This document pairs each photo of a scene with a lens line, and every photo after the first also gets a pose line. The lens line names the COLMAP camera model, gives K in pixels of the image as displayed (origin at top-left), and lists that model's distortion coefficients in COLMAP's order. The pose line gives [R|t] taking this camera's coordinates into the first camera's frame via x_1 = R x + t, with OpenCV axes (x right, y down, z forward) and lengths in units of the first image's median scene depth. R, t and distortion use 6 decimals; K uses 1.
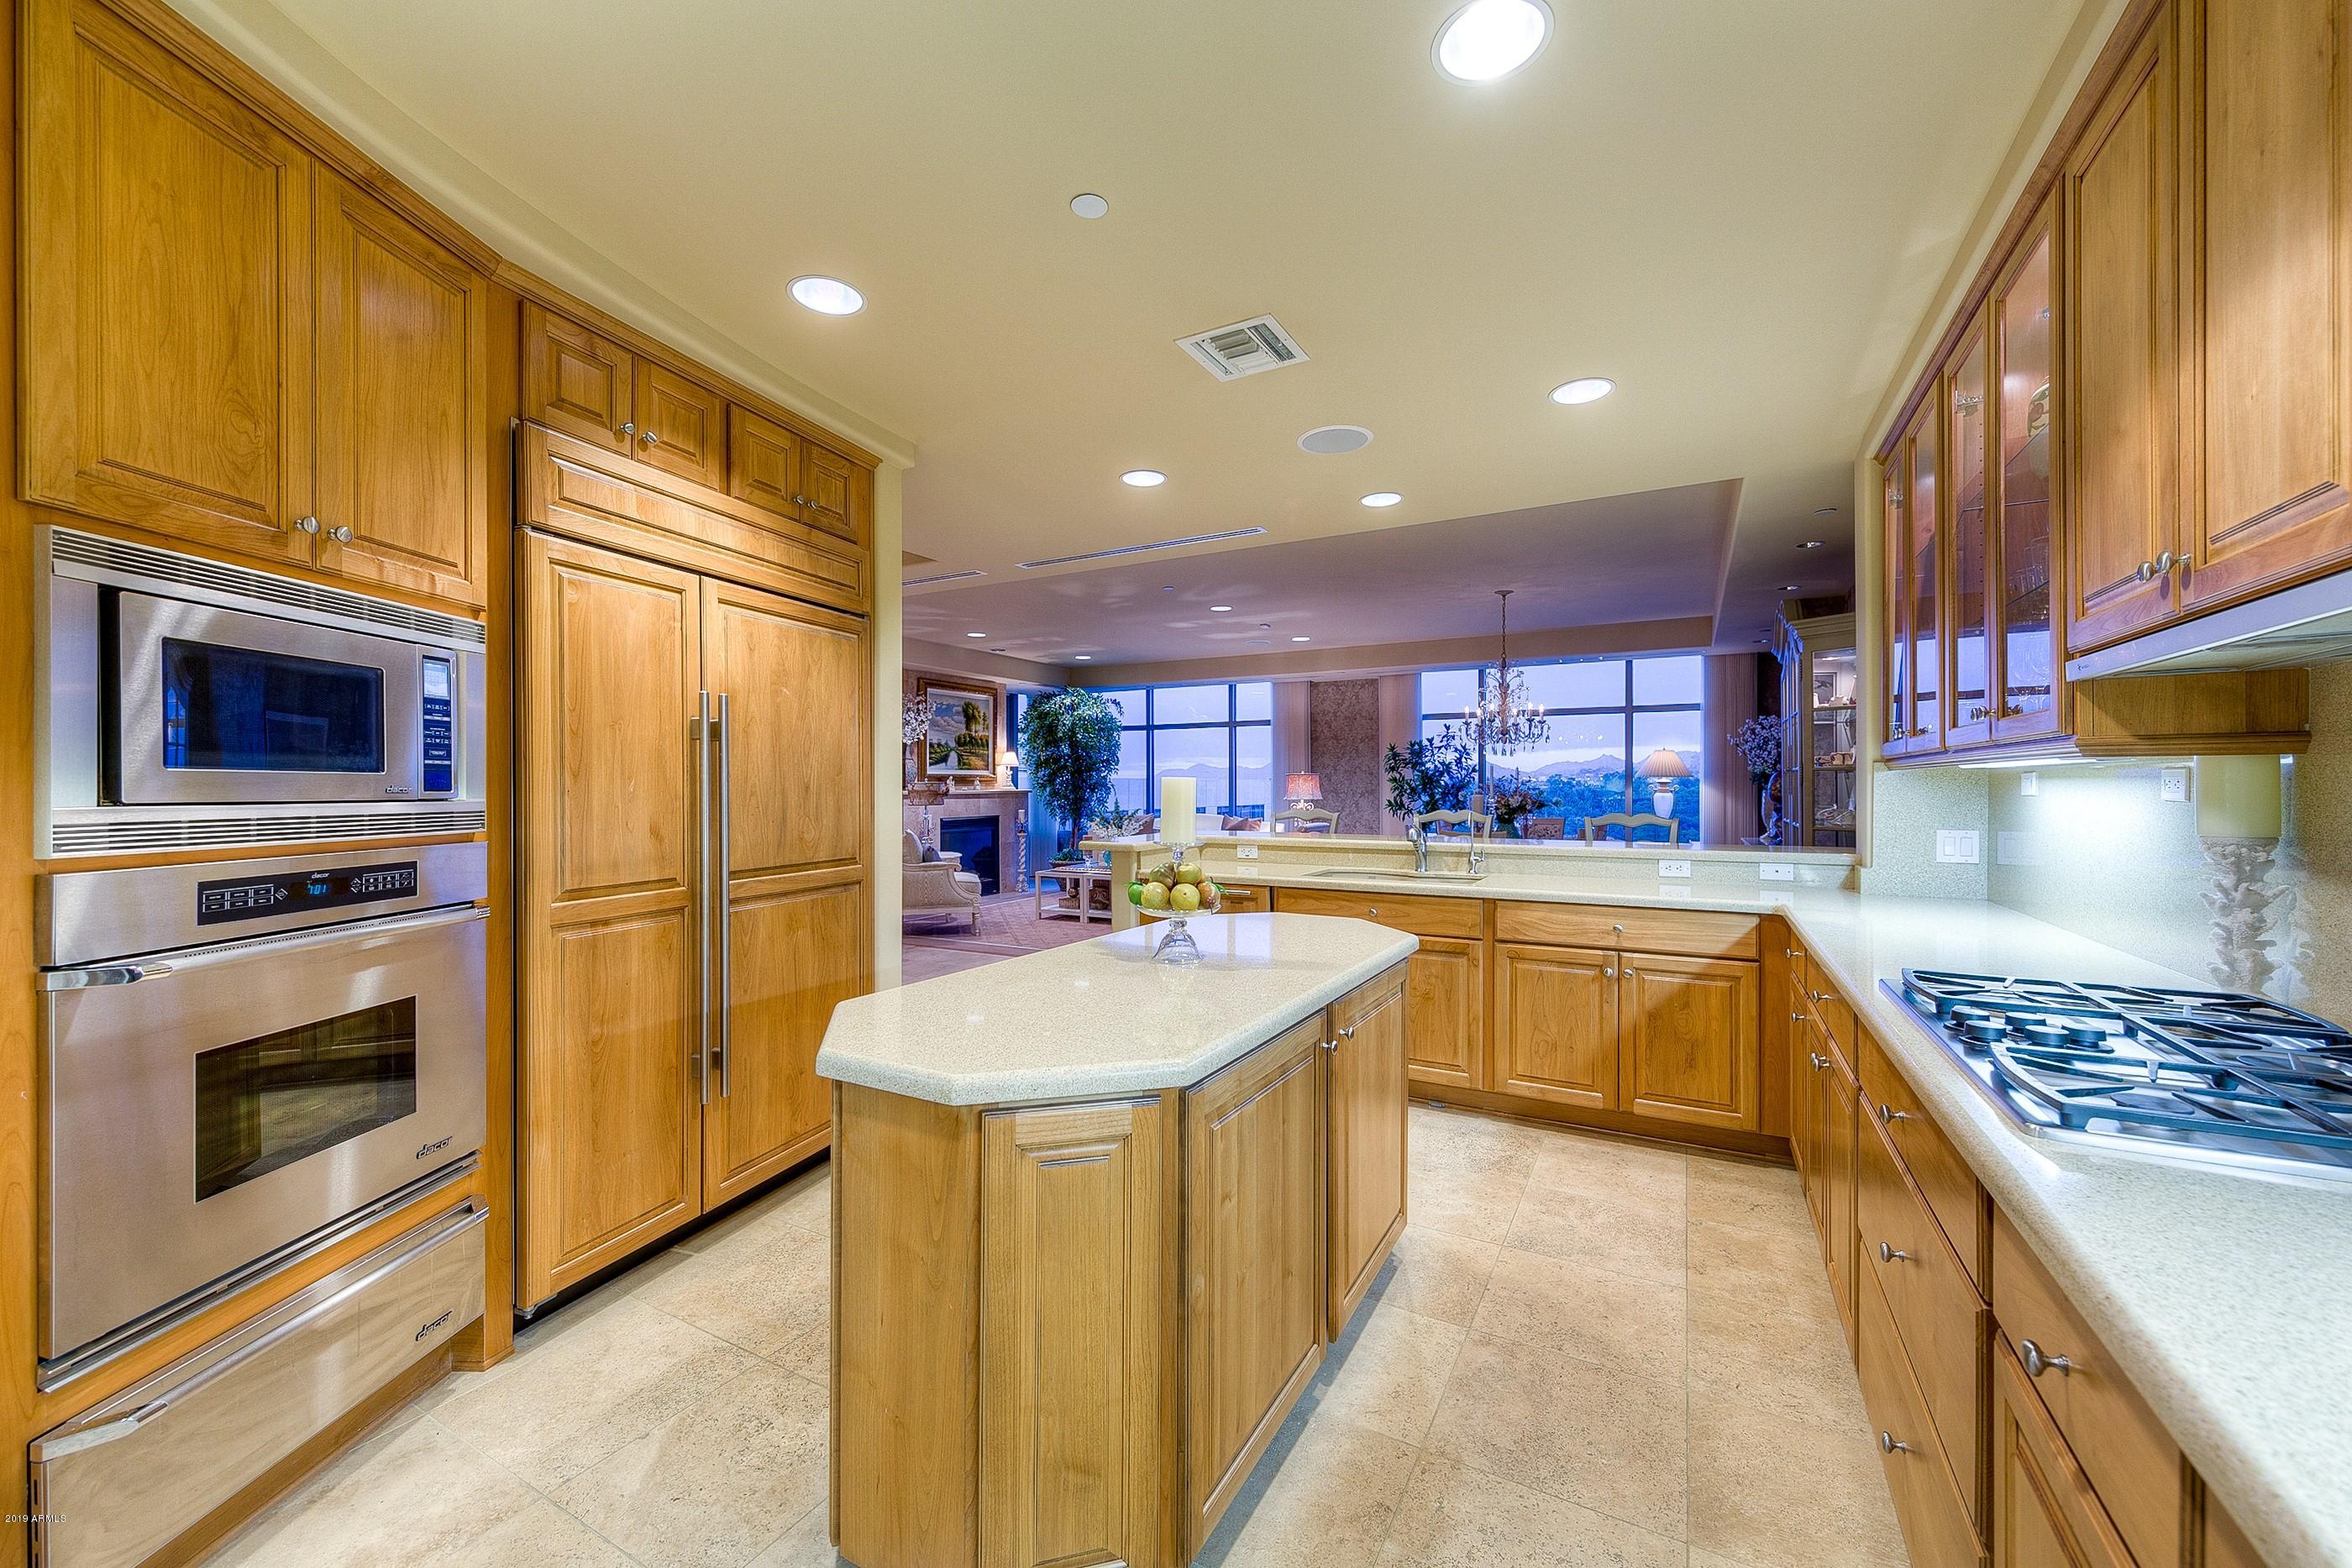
lens RADIAL K [[933.3, 0, 1112.4], [0, 933.3, 790.4], [0, 0, 1]] dist [0.000597, 0.000359]
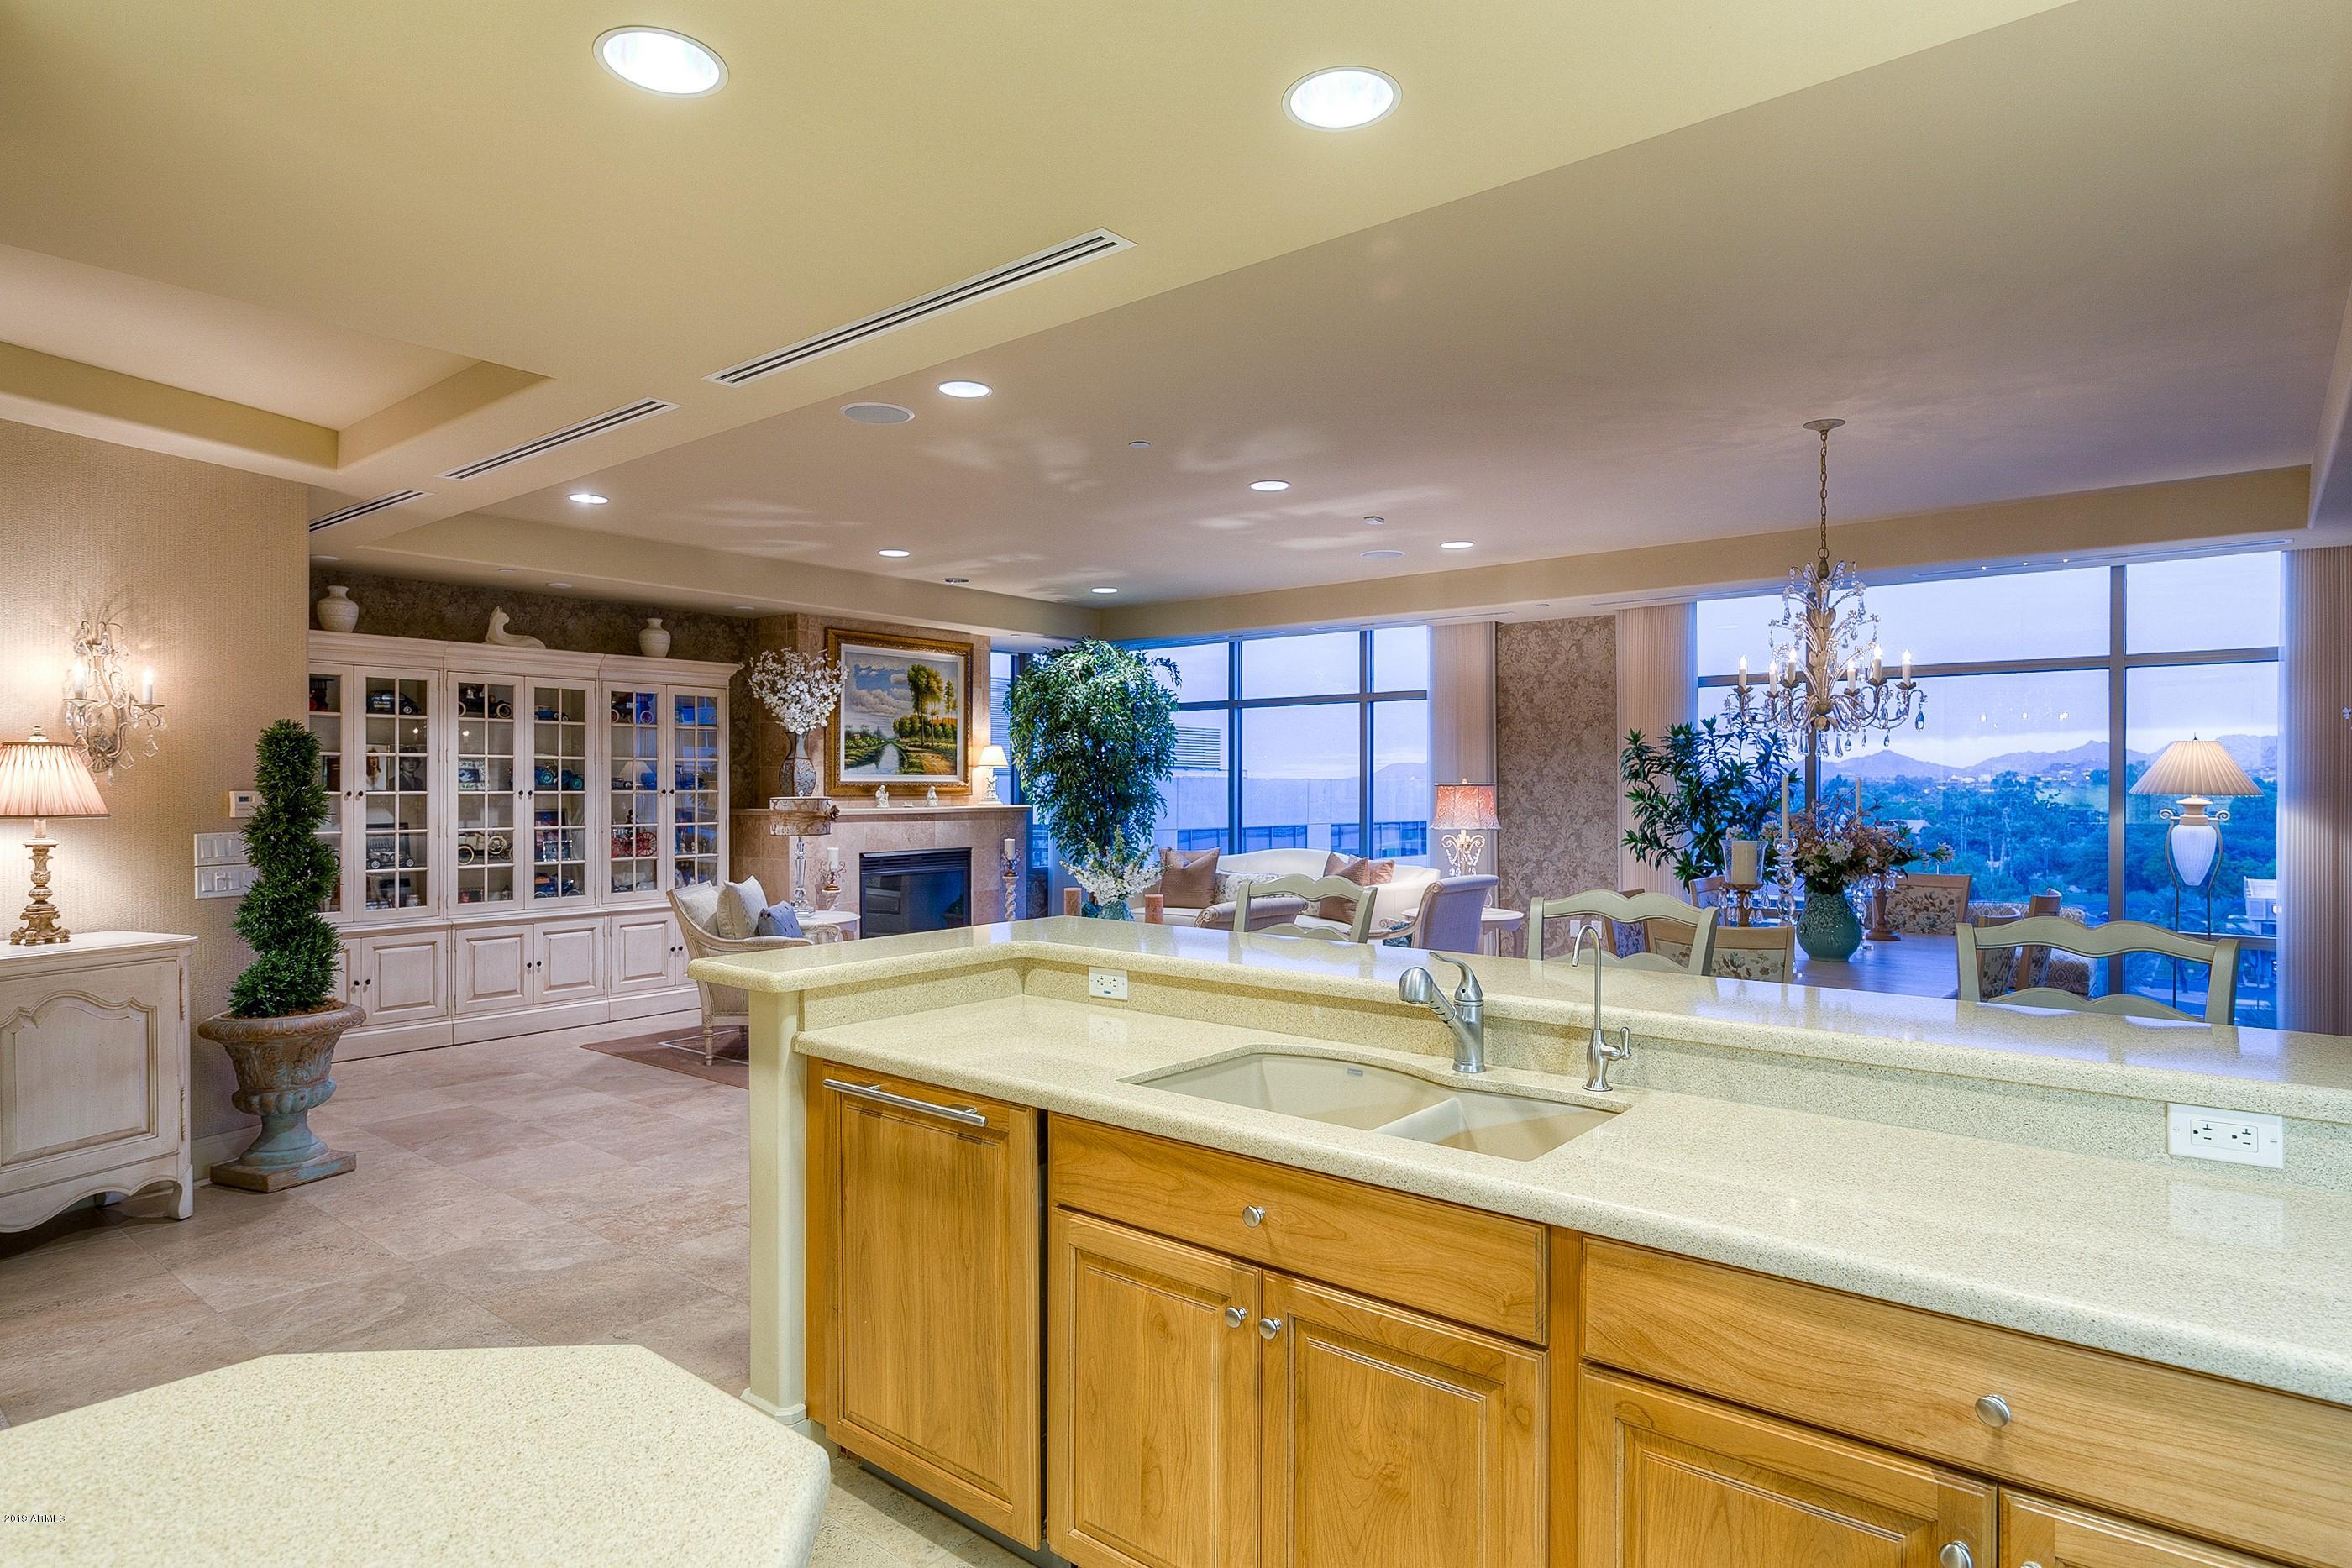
lens RADIAL K [[1286.9, 0, 1082.7], [0, 1286.9, 782.6], [0, 0, 1]] dist [0.004492, 0.000836]
pose [[0.983892, 0.003248, -0.178732, 0.116401], [-0.004624, 0.999963, -0.007284, -0.011873], [0.178702, 0.007994, 0.983871, 0.194009]]
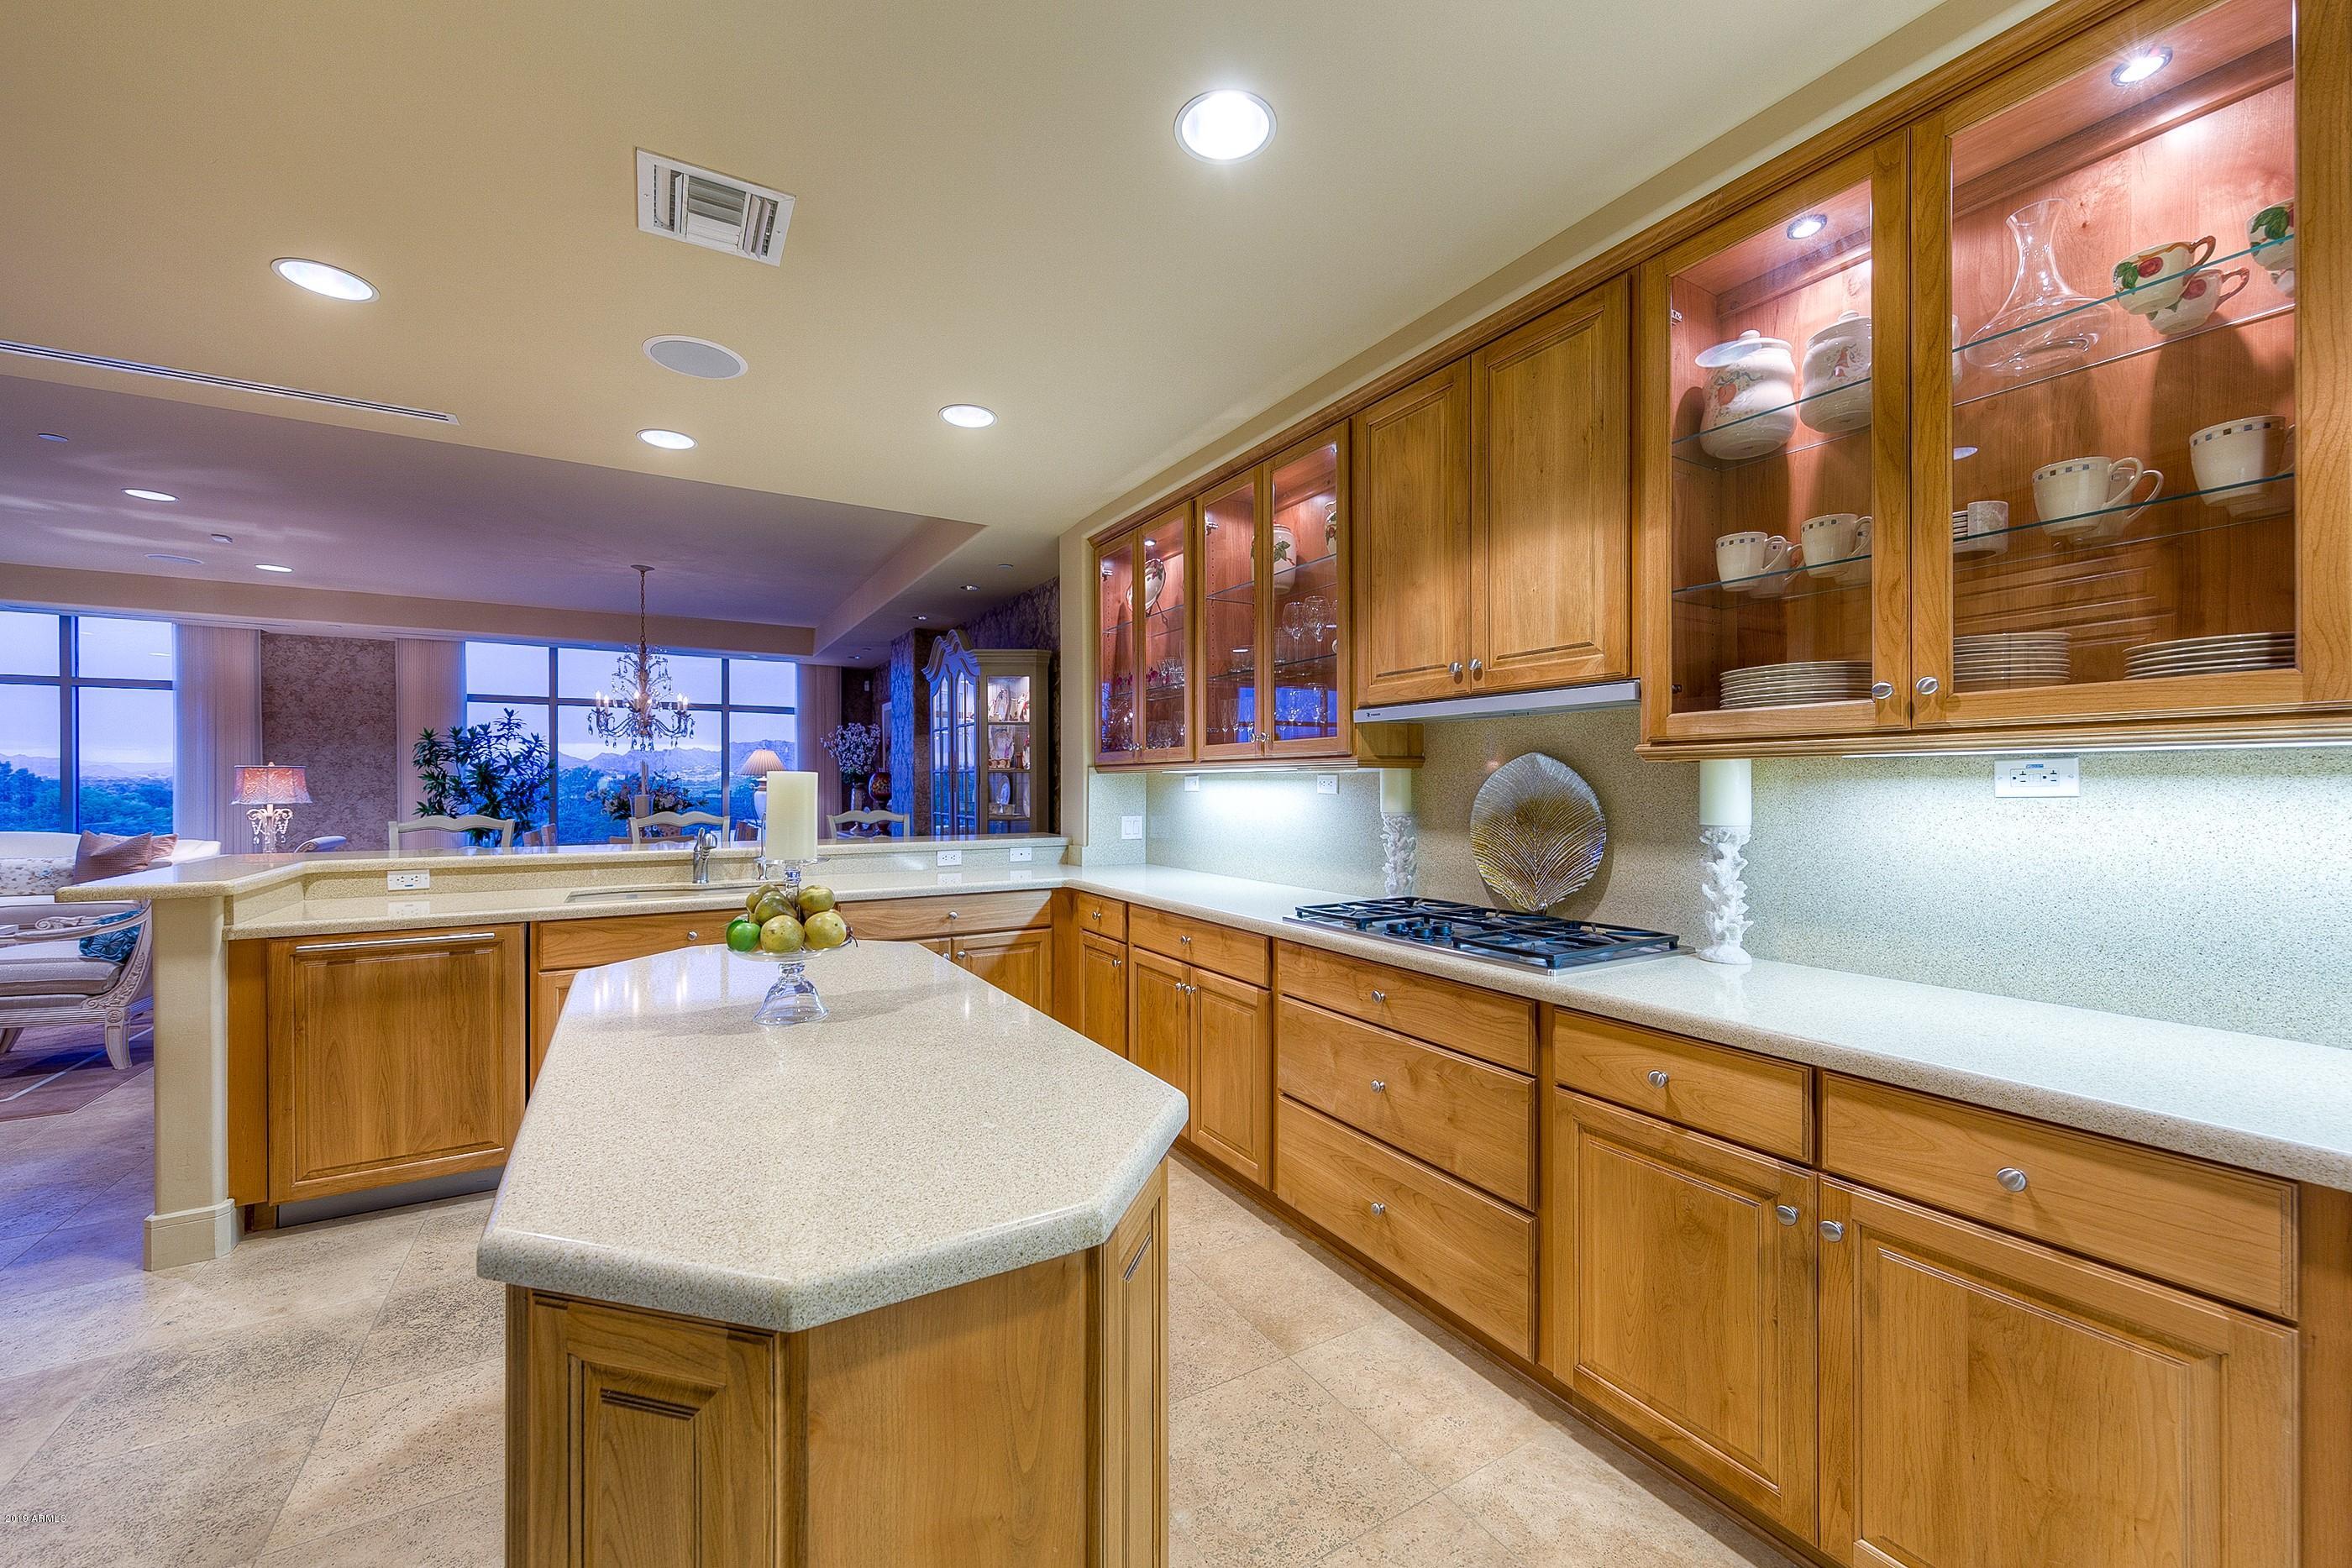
lens RADIAL K [[933.3, 0, 1223.7], [0, 933.3, 780.6], [0, 0, 1]] dist [0.000597, 0.000359]
pose [[0.442395, 0.005493, 0.896803, -0.099061], [0.003295, 0.999965, -0.007750, 0.000138], [-0.896814, 0.006384, 0.442362, 0.079993]]
